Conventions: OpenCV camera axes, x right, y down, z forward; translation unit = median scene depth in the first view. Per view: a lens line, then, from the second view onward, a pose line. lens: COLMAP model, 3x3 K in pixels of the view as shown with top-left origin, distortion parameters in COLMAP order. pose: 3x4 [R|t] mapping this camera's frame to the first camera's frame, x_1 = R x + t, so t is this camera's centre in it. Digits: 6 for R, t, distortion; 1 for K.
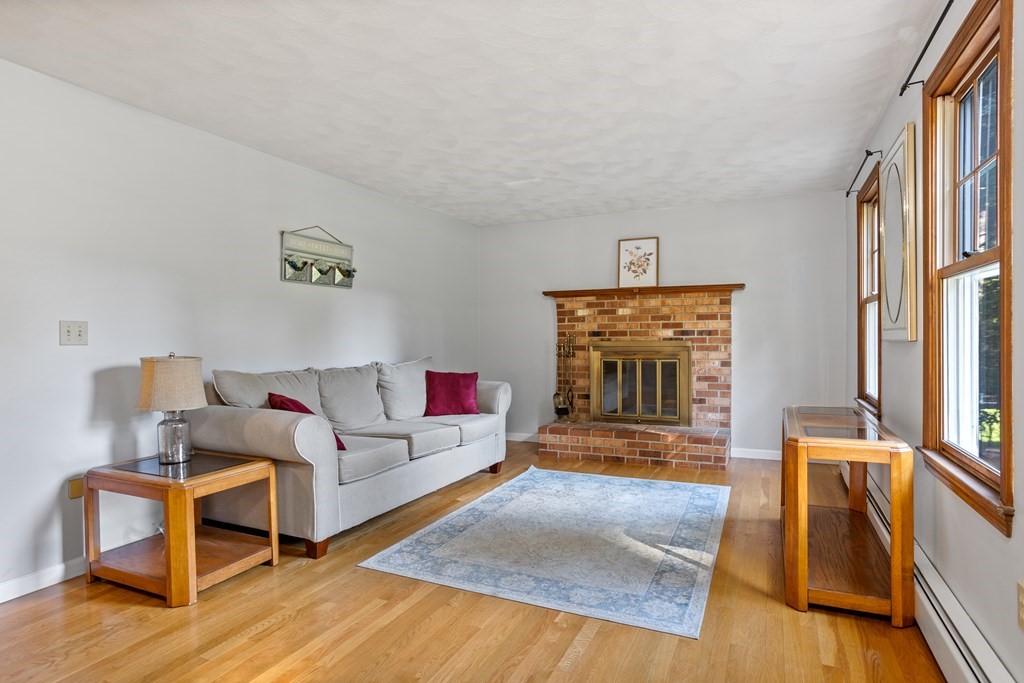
lens RADIAL K [[471.6, 0, 444.5], [0, 471.6, 342.7], [0, 0, 1]] dist [-0.058748, 0.029871]
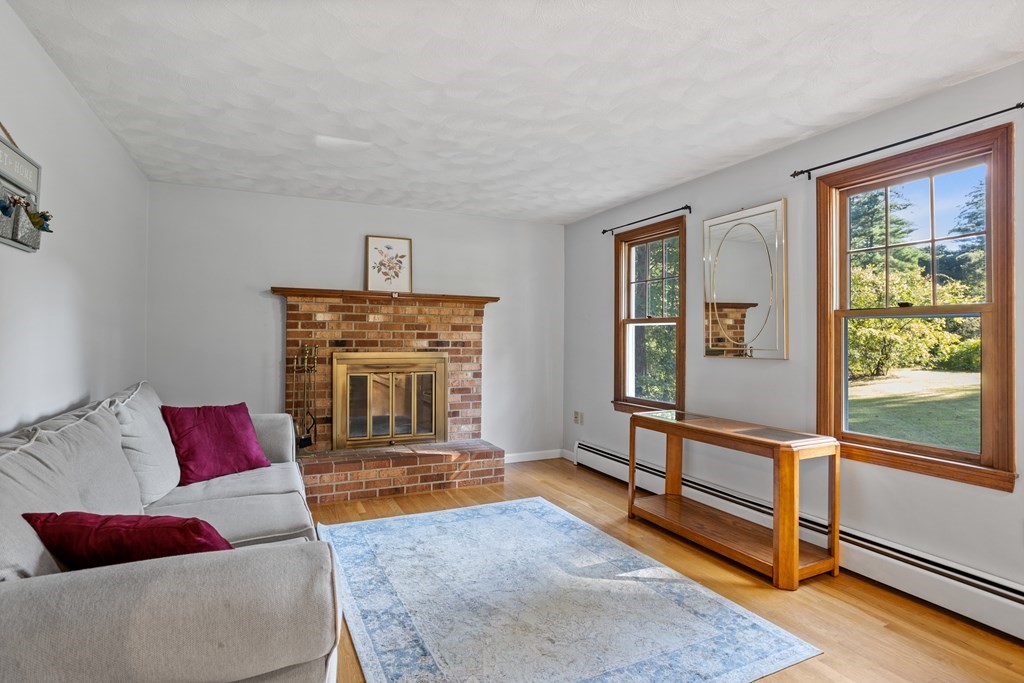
lens RADIAL K [[520.3, 0, 493.1], [0, 520.3, 337.7], [0, 0, 1]] dist [-0.063371, 0.037872]
pose [[0.640494, 0.014659, 0.767824, -0.236899], [-0.000682, 0.999828, -0.018519, -0.014208], [-0.767963, 0.011338, 0.640394, 0.237541]]
